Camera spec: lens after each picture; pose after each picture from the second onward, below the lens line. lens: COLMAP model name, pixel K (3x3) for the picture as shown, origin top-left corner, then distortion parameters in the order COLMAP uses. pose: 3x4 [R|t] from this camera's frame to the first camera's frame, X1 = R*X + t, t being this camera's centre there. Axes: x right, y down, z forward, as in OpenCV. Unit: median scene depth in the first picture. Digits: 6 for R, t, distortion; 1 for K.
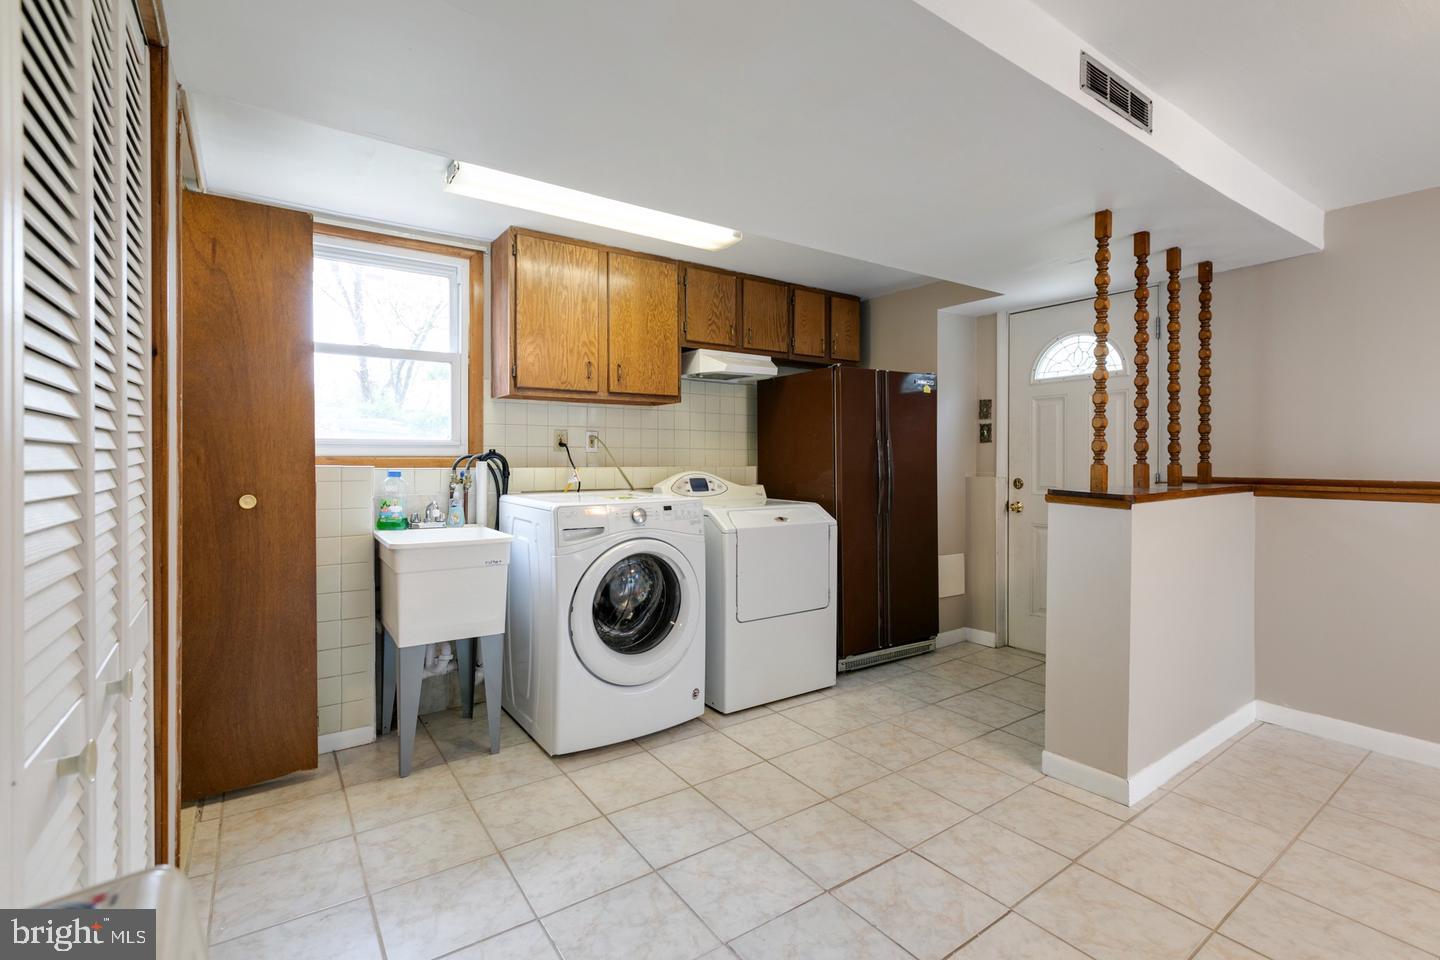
lens RADIAL K [[642.2, 0, 713.1], [0, 642.2, 466.5], [0, 0, 1]] dist [-0.000990, 0.000073]
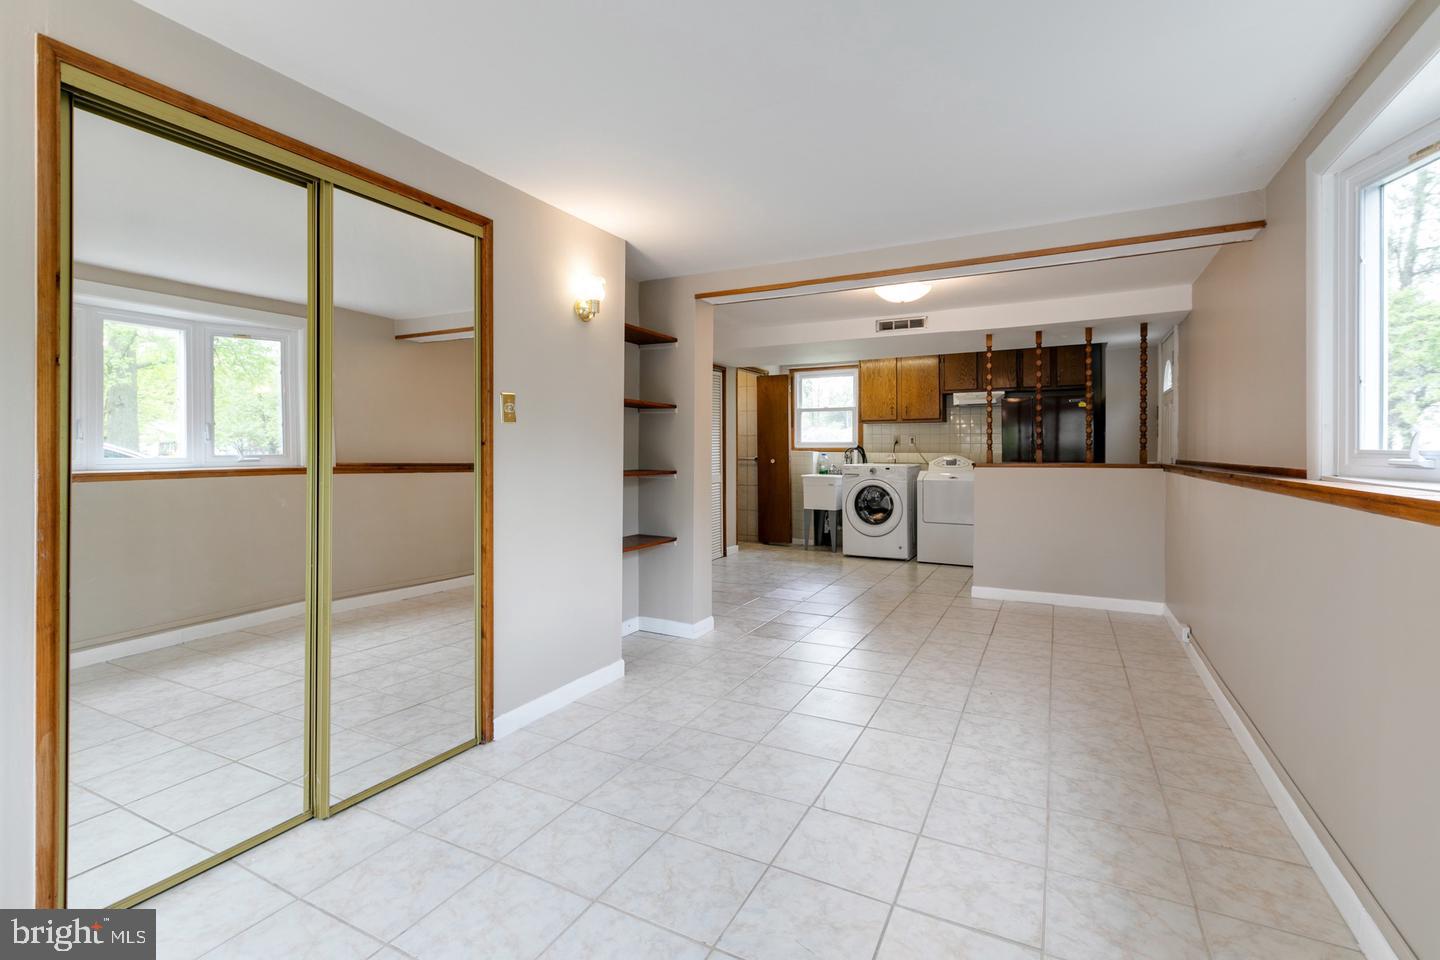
lens RADIAL K [[642.2, 0, 713.1], [0, 642.2, 466.5], [0, 0, 1]] dist [-0.000990, 0.000073]
pose [[0.498360, 0.021837, -0.866695, 1.602603], [-0.010083, 0.999761, 0.019392, 0.014949], [0.866912, -0.000925, 0.498461, -0.763087]]
